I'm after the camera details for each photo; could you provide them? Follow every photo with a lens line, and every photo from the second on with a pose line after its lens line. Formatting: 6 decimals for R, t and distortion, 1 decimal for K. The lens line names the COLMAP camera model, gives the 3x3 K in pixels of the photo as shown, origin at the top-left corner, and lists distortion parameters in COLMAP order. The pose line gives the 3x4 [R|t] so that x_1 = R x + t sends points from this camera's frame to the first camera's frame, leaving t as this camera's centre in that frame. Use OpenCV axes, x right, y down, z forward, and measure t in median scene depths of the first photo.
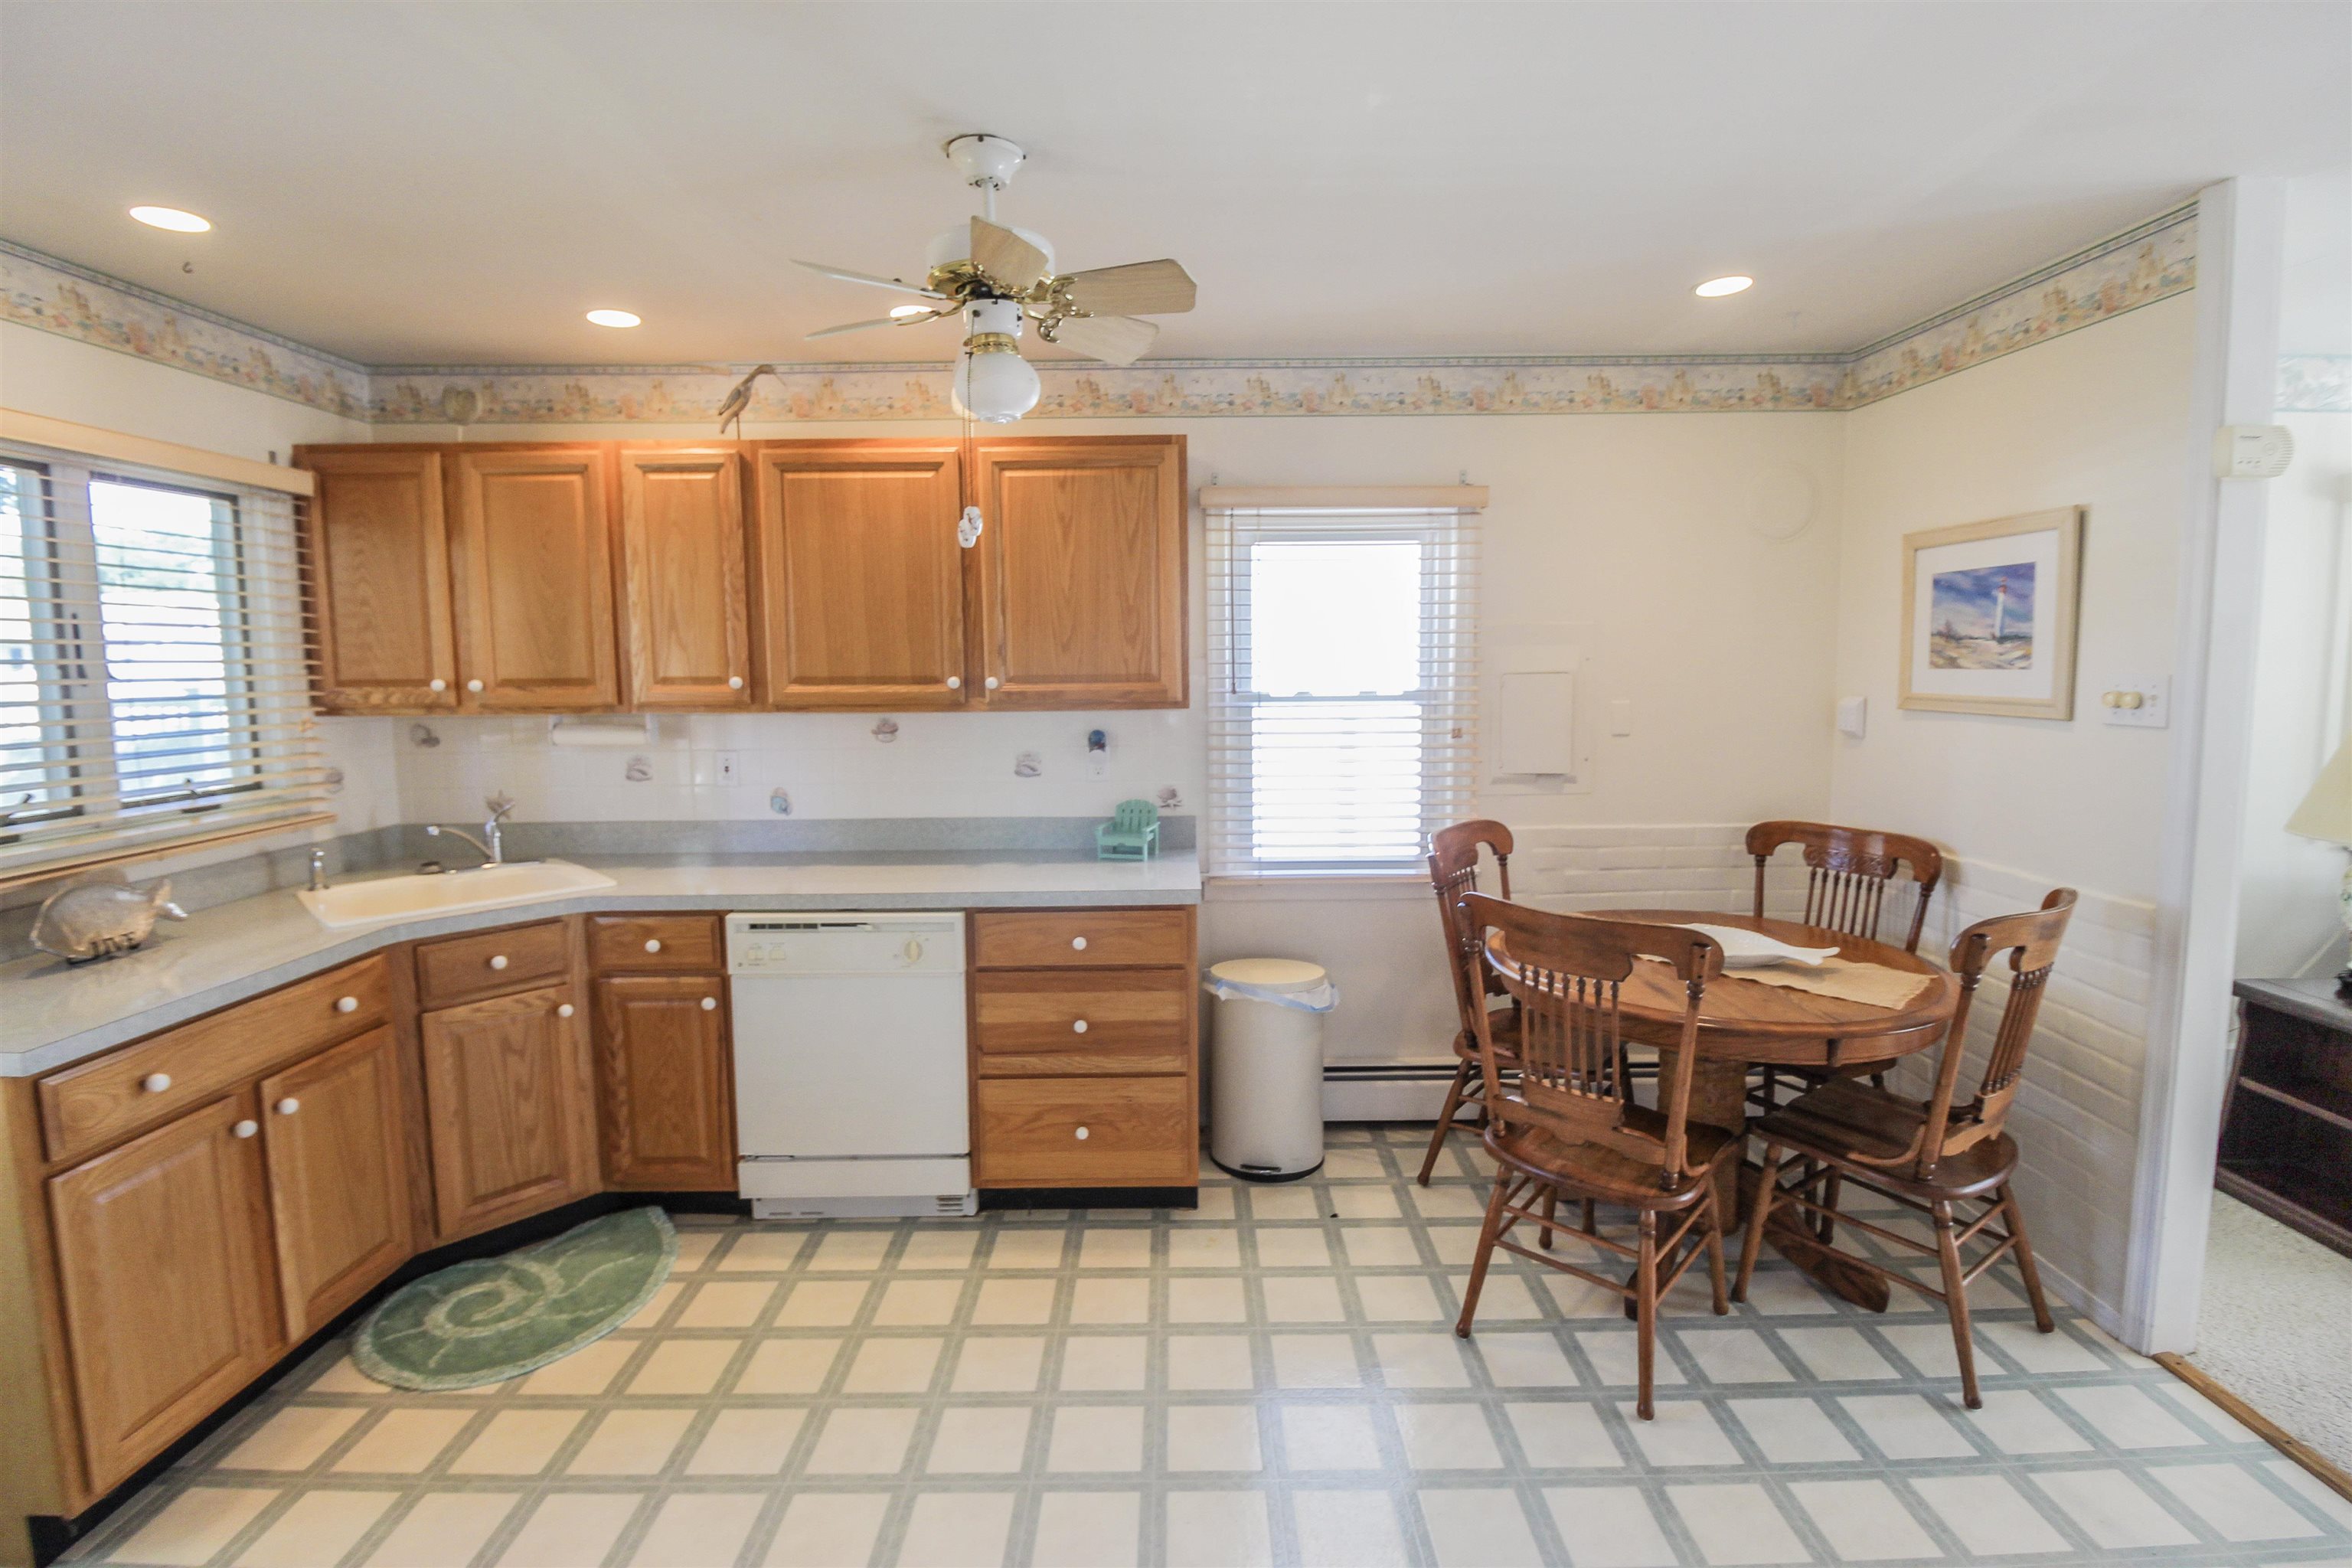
lens RADIAL K [[1082.5, 0, 1174.6], [0, 1082.5, 765.5], [0, 0, 1]] dist [-0.004077, -0.011328]
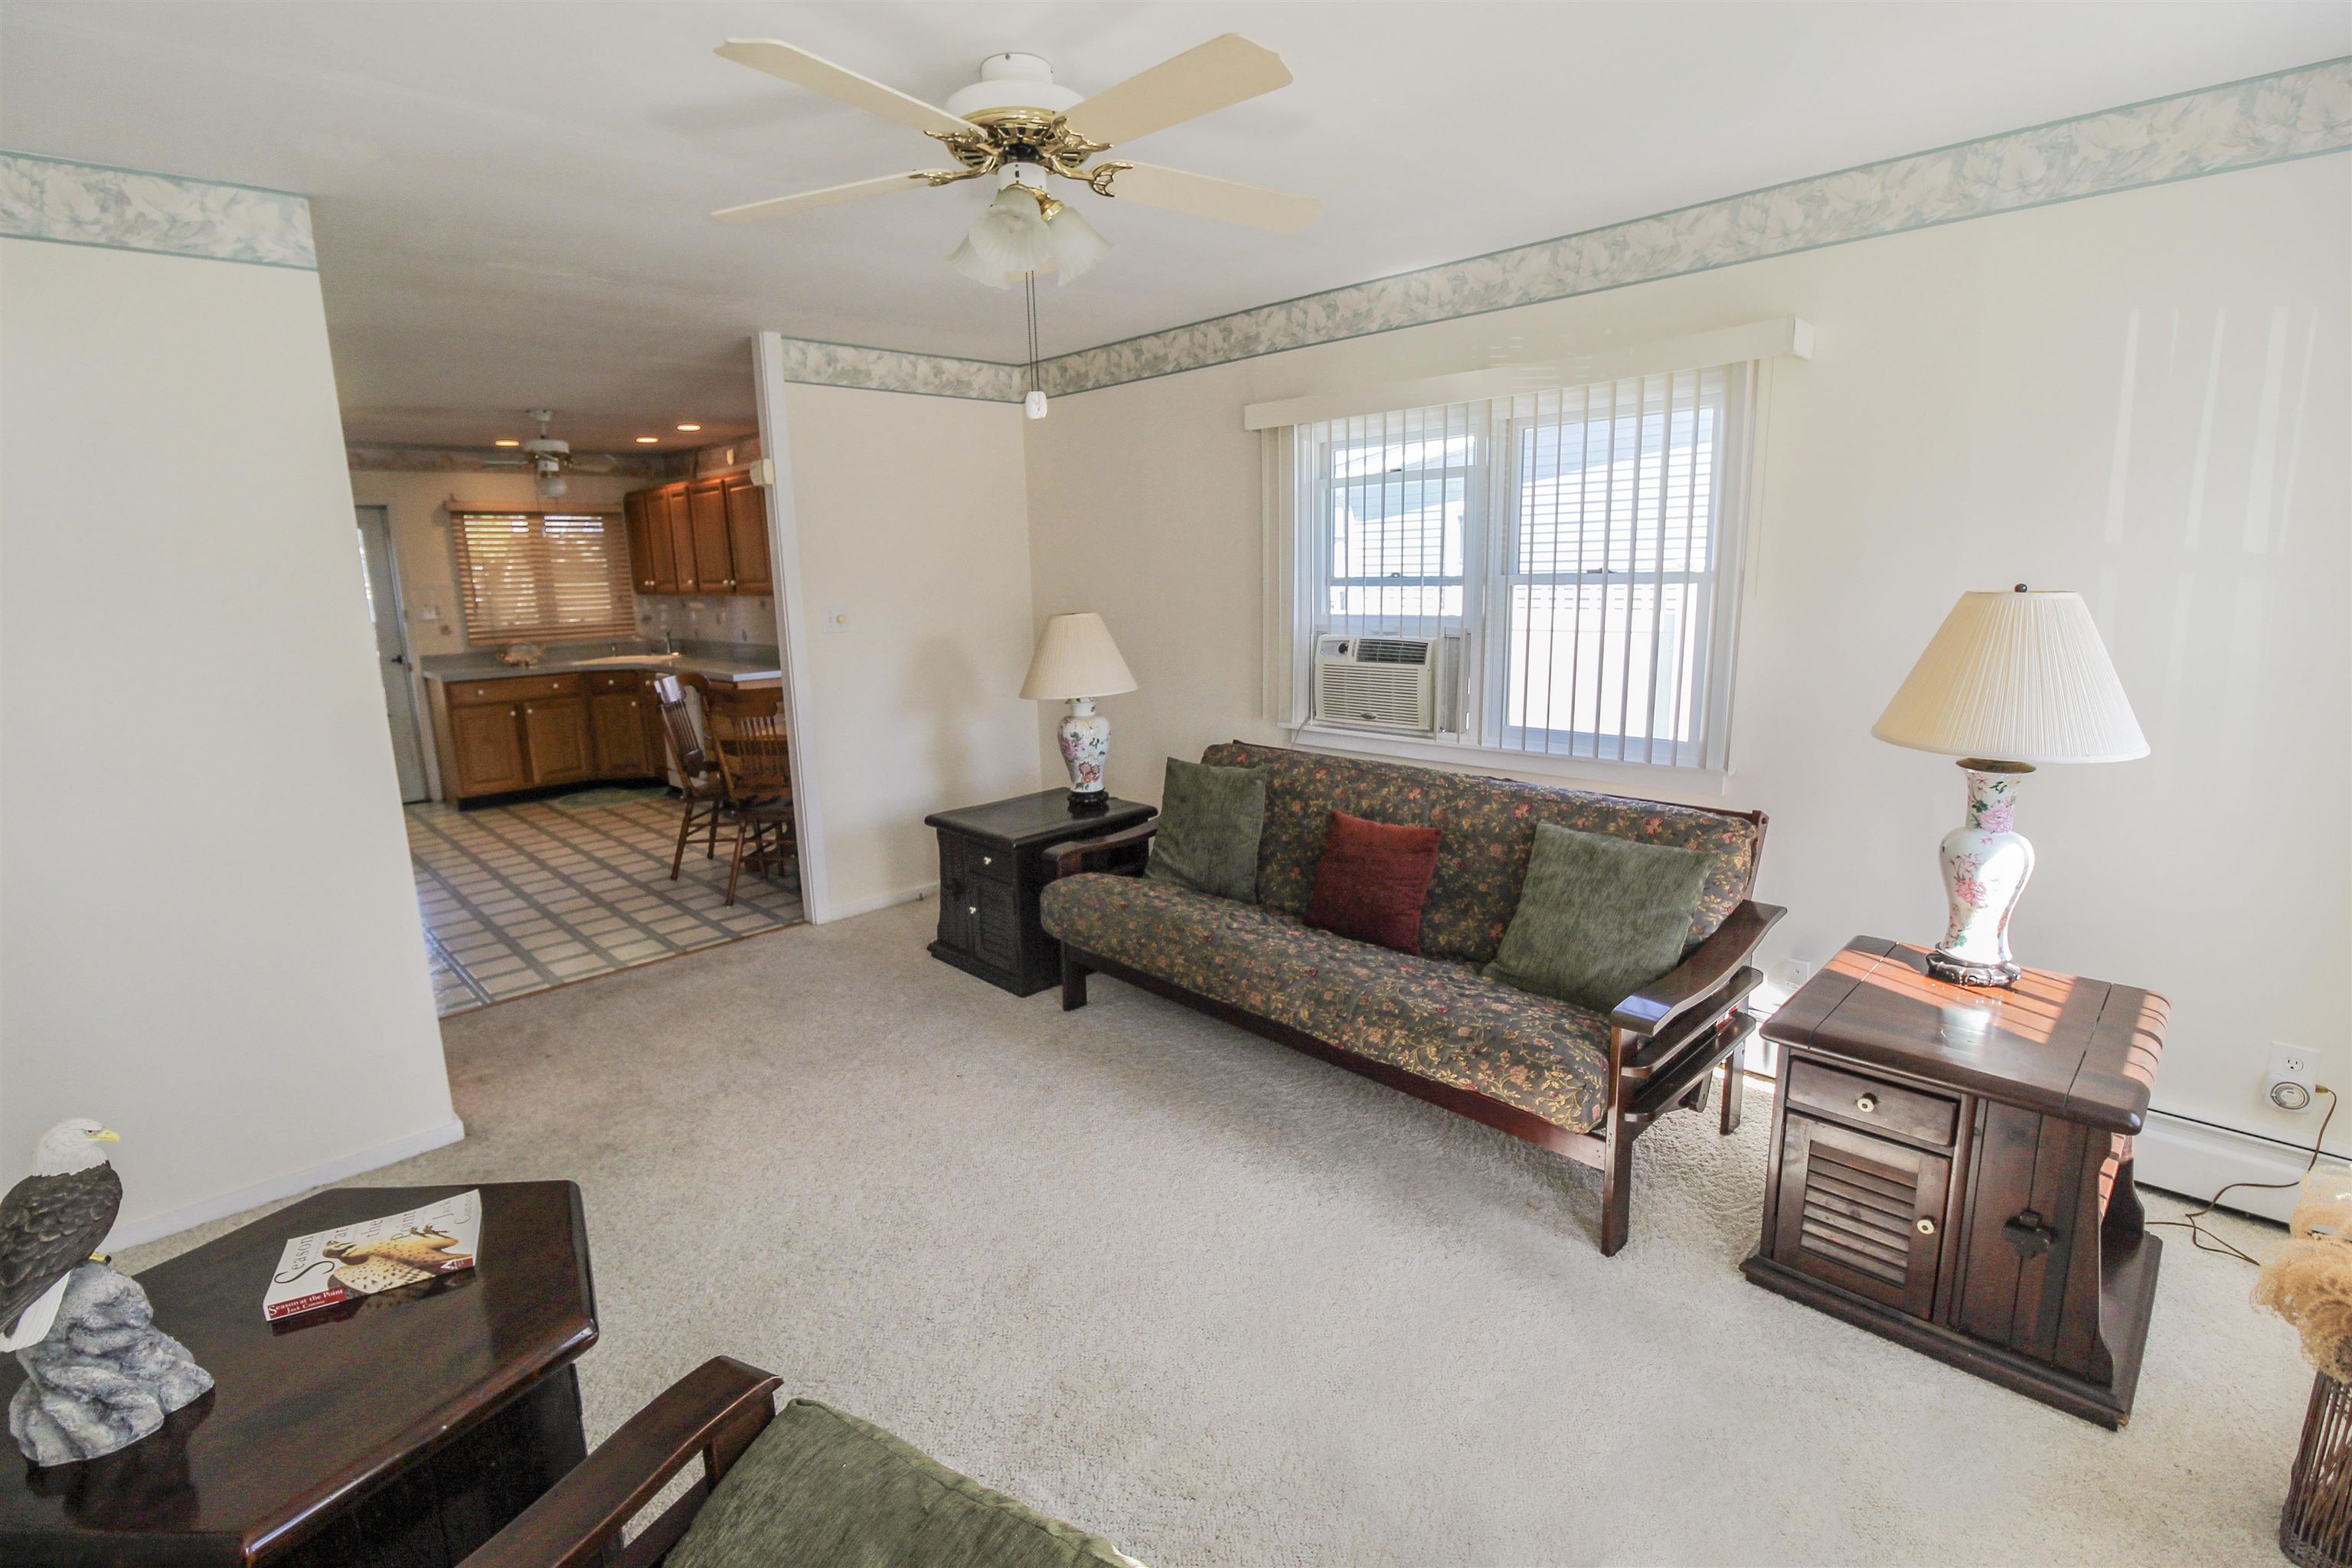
lens RADIAL K [[1082.5, 0, 1176.2], [0, 1082.5, 760.7], [0, 0, 1]] dist [-0.004077, -0.011328]
pose [[0.695962, 0.115558, -0.708719, 2.189332], [-0.048653, 0.992287, 0.114017, -0.008153], [0.716428, -0.044870, 0.696216, 0.070338]]
